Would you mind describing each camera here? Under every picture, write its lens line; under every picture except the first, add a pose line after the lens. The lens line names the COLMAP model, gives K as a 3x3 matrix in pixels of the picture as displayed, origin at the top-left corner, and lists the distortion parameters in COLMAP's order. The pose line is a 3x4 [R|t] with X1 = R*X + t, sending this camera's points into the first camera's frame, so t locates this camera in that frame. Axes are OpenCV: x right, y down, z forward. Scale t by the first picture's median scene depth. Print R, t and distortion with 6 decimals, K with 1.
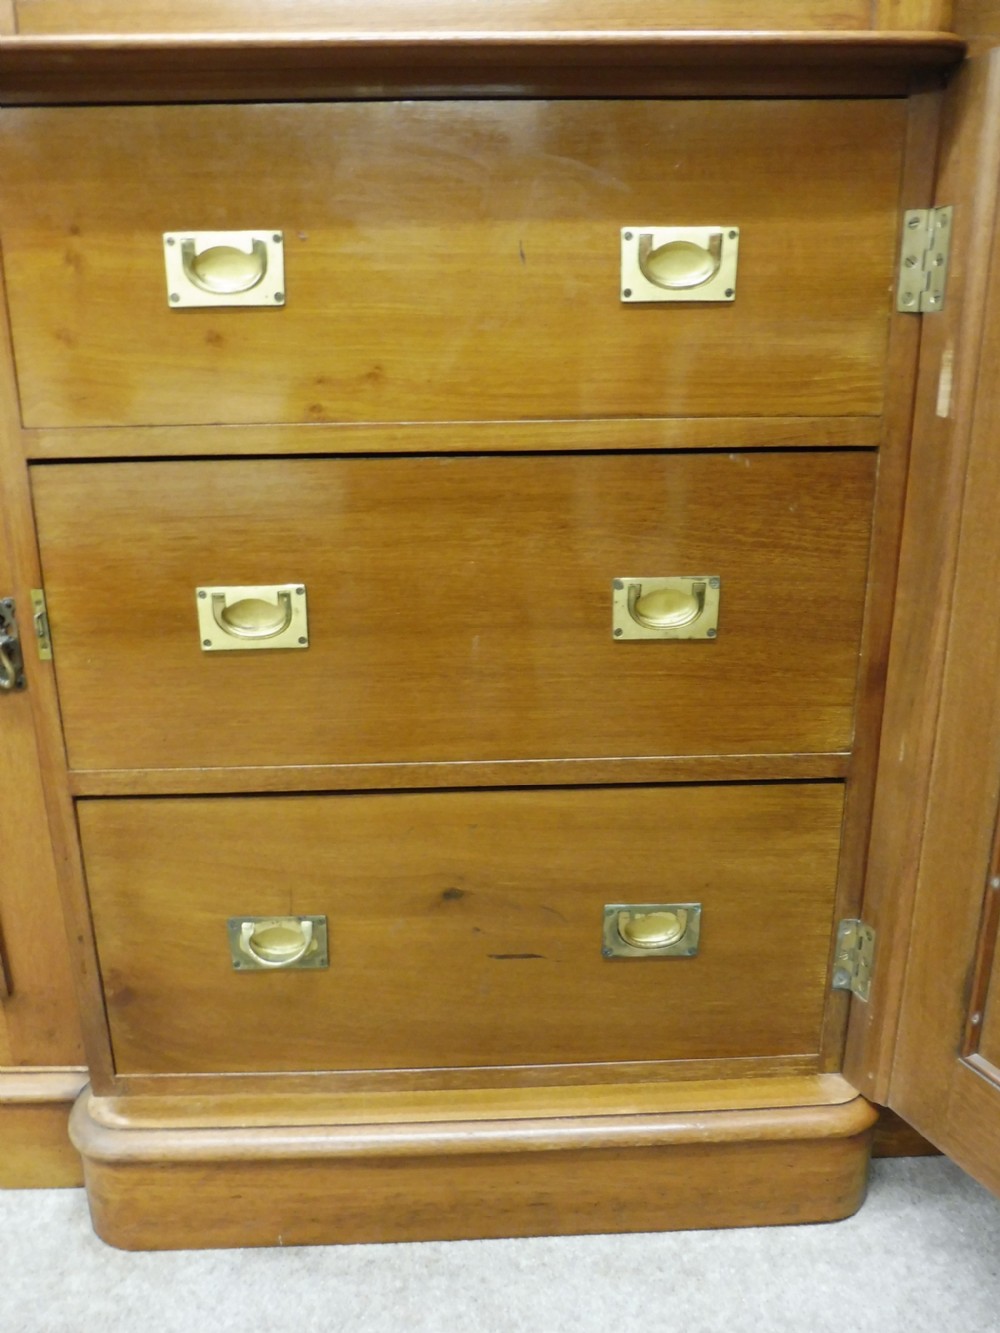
lens RADIAL K [[966.0, 0, 494.4], [0, 966.0, 664.7], [0, 0, 1]] dist [-0.055448, 0.026134]
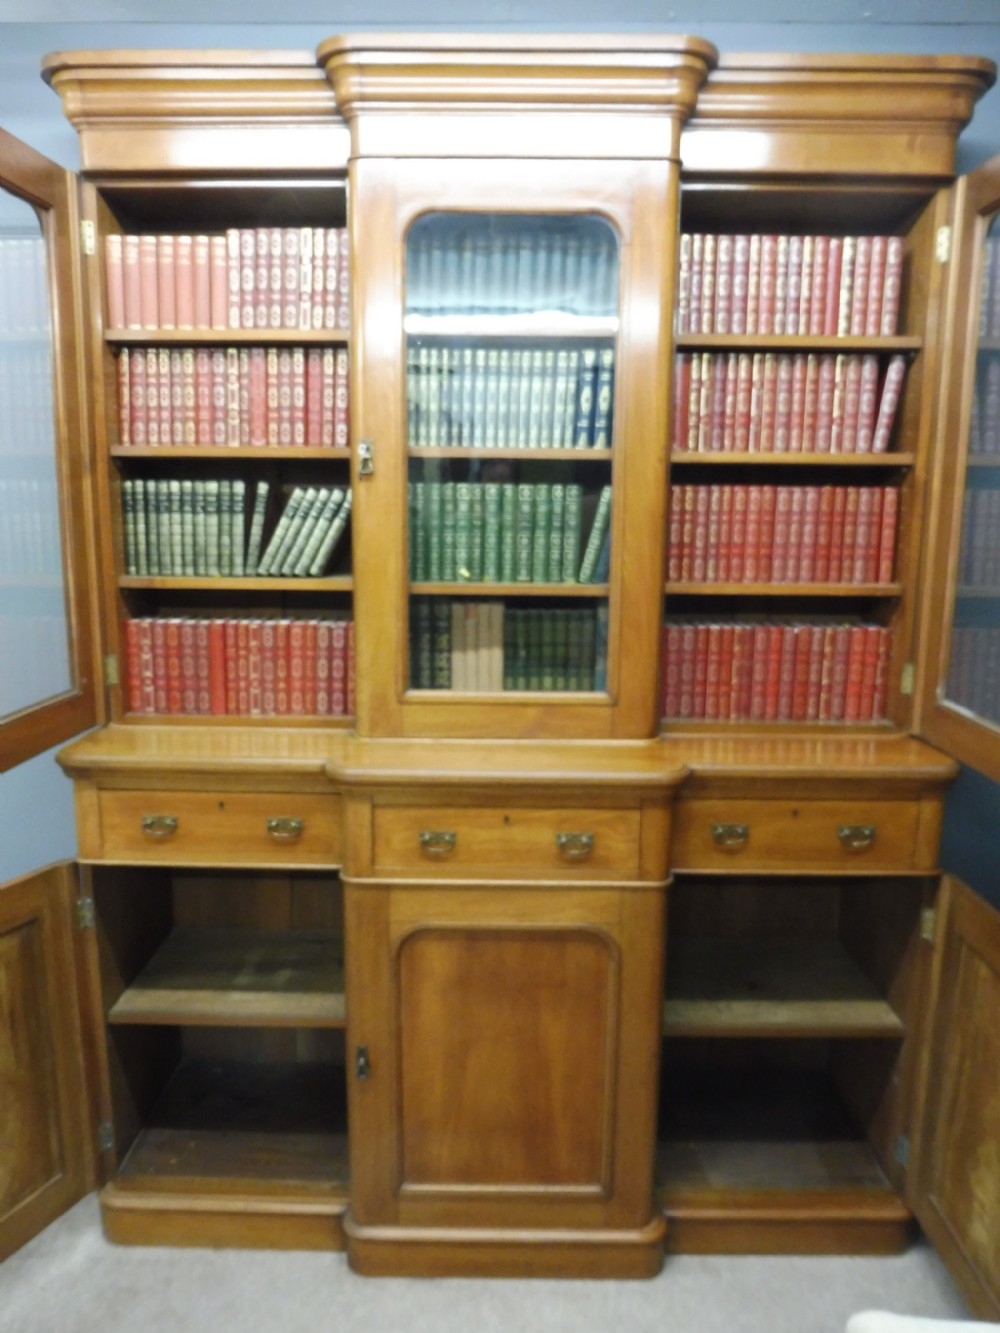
lens RADIAL K [[966.0, 0, 499.2], [0, 966.0, 672.3], [0, 0, 1]] dist [-0.055448, 0.026134]
pose [[0.998913, 0.029776, -0.035874, 0.018478], [-0.033093, 0.994858, -0.095722, -0.829079], [0.032840, 0.096806, 0.994761, -1.816913]]
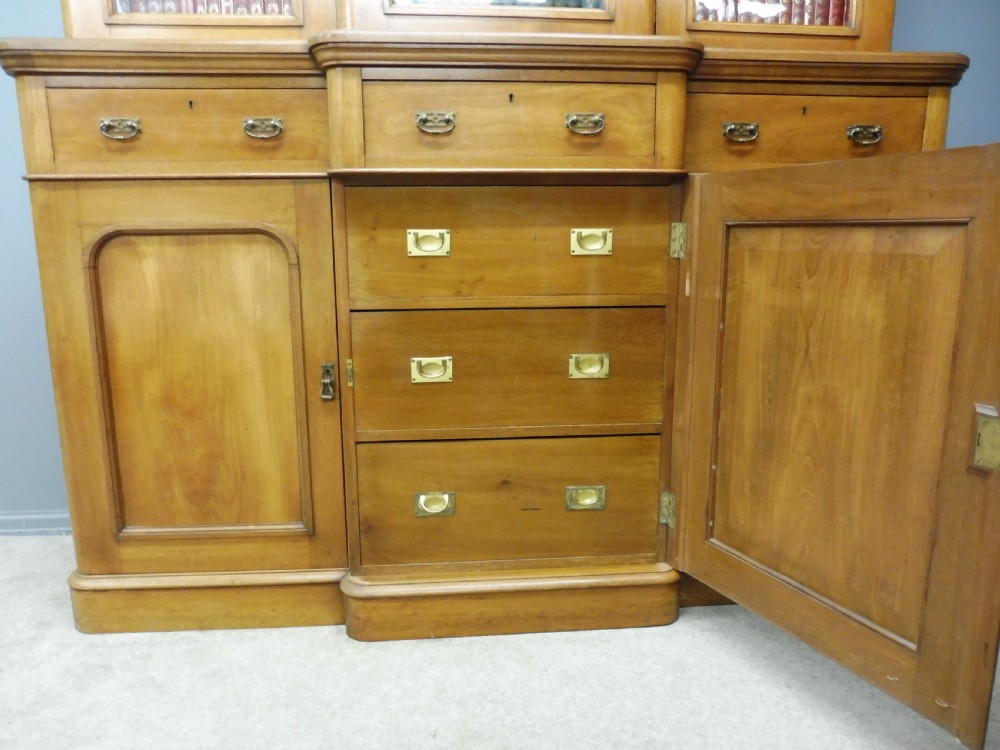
lens RADIAL K [[724.7, 0, 500.6], [0, 724.7, 381.5], [0, 0, 1]] dist [-0.055448, 0.026134]
pose [[0.998520, -0.003875, 0.054255, -0.163755], [0.008300, 0.996633, -0.081573, 0.137052], [-0.053756, 0.081903, 0.995190, -0.915844]]
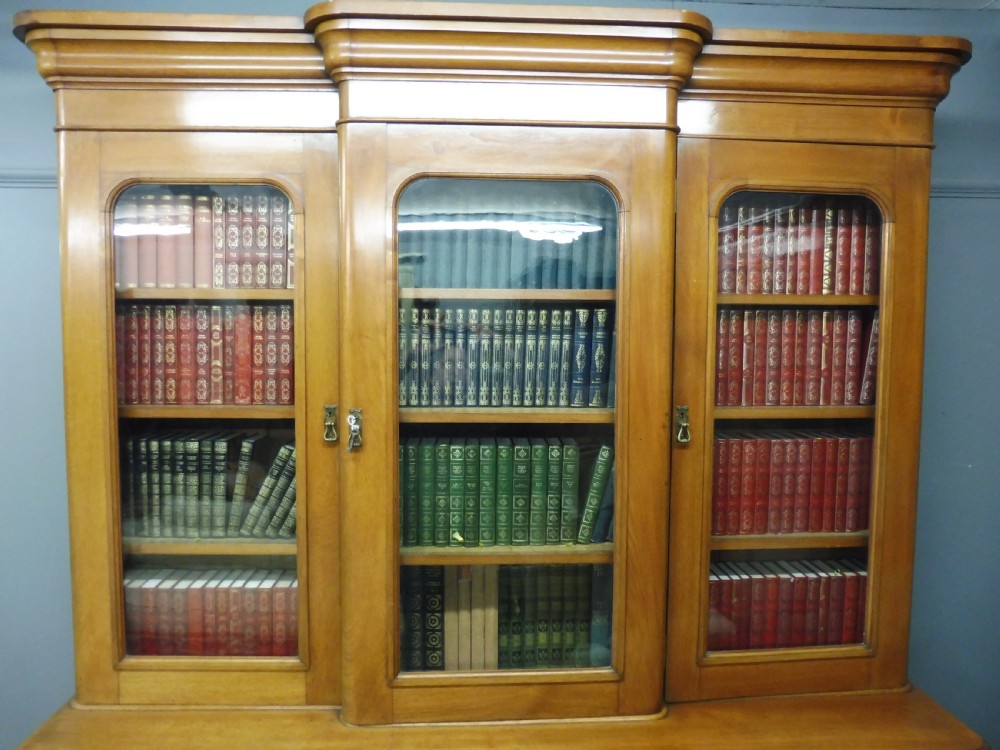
lens RADIAL K [[724.7, 0, 506.6], [0, 724.7, 384.8], [0, 0, 1]] dist [-0.055448, 0.026134]
pose [[0.999564, 0.017090, 0.024085, -0.113234], [-0.011573, 0.976989, -0.212975, -1.373944], [-0.027170, 0.212604, 0.976761, -1.108373]]
